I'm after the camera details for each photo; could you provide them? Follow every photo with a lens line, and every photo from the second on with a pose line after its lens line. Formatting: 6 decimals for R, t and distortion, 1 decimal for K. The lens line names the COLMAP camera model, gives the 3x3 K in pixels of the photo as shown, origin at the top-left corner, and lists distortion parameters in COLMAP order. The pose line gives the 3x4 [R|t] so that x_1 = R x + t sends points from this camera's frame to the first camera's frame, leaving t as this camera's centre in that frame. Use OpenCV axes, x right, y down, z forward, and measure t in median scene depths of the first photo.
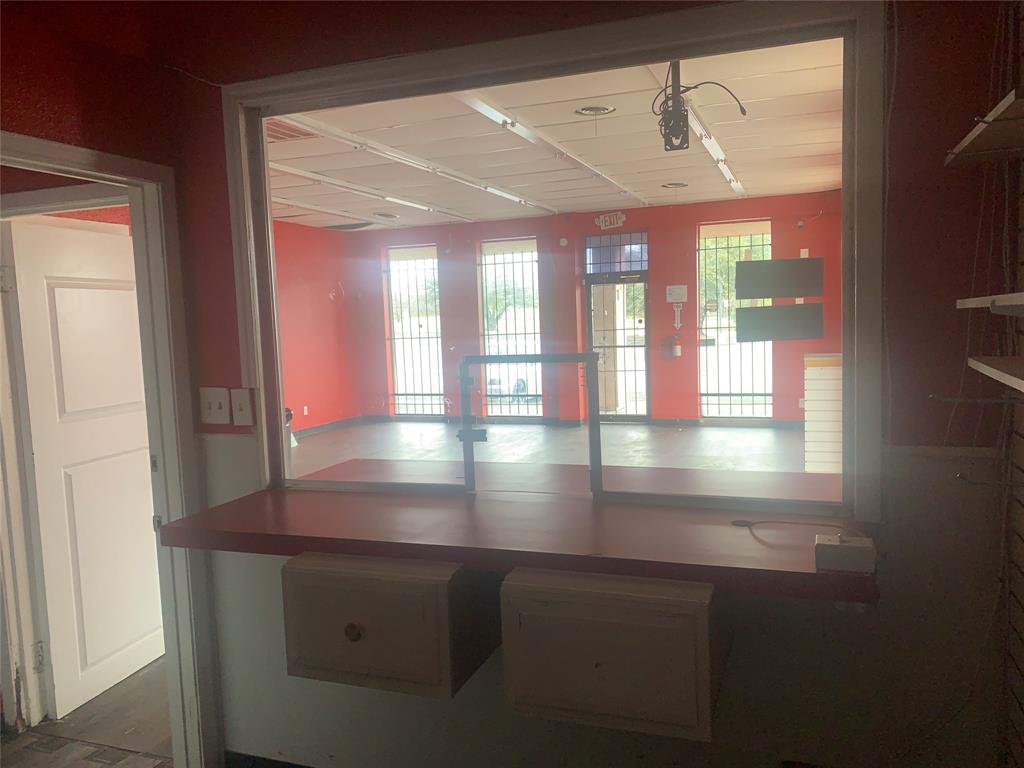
lens RADIAL K [[774.4, 0, 502.4], [0, 774.4, 399.5], [0, 0, 1]] dist [0.037348, -0.040534]
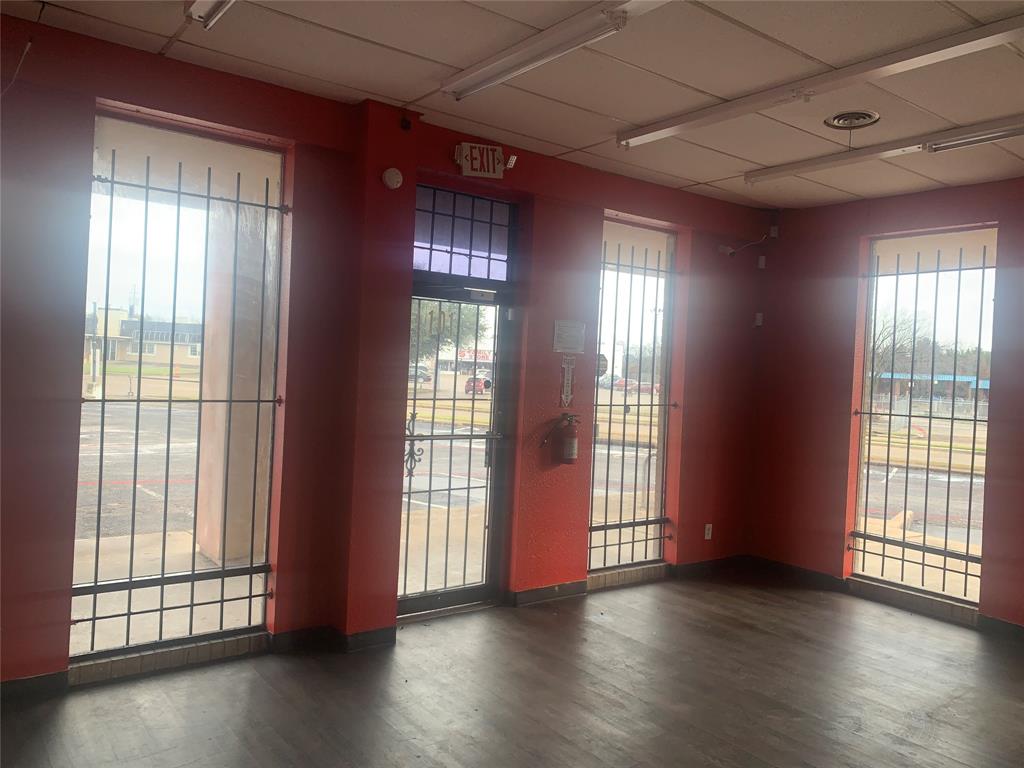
lens RADIAL K [[774.4, 0, 516.0], [0, 774.4, 370.9], [0, 0, 1]] dist [0.037348, -0.040534]
pose [[0.516898, 0.072320, 0.852986, -0.231468], [0.036633, 0.993644, -0.106444, -0.061191], [-0.855263, 0.086268, 0.510964, 0.777870]]
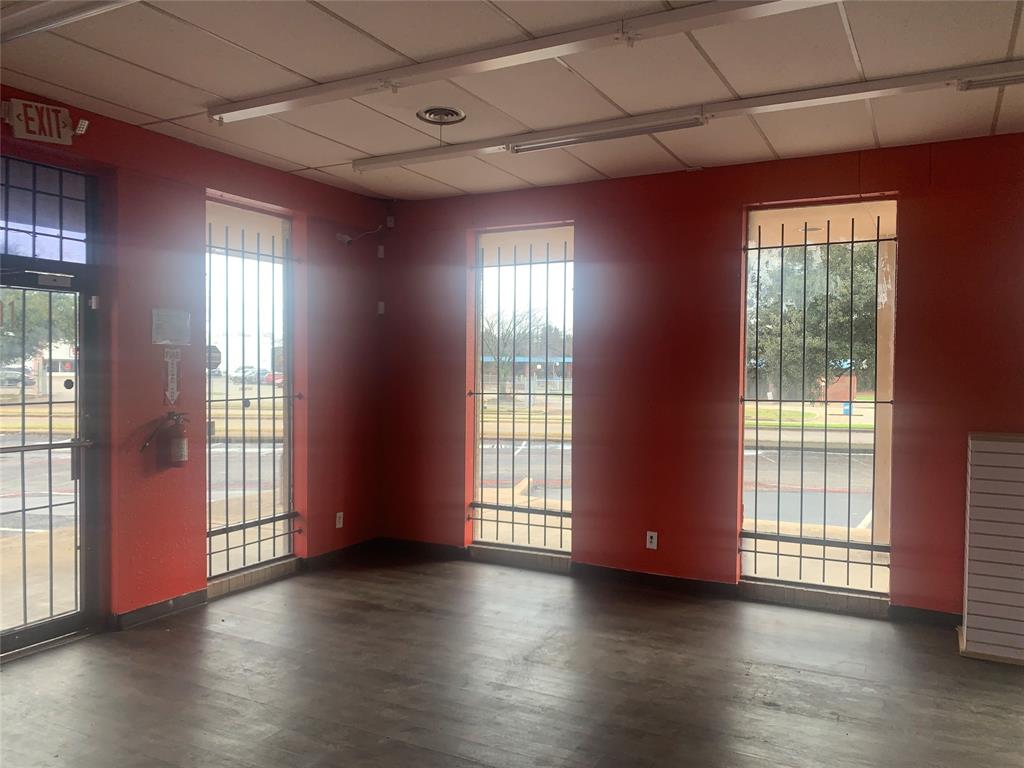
lens RADIAL K [[774.4, 0, 515.5], [0, 774.4, 385.9], [0, 0, 1]] dist [0.037348, -0.040534]
pose [[0.115851, 0.029580, 0.992826, -0.218476], [0.115268, 0.992403, -0.043018, -0.057910], [-0.986556, 0.119424, 0.111561, 0.754835]]
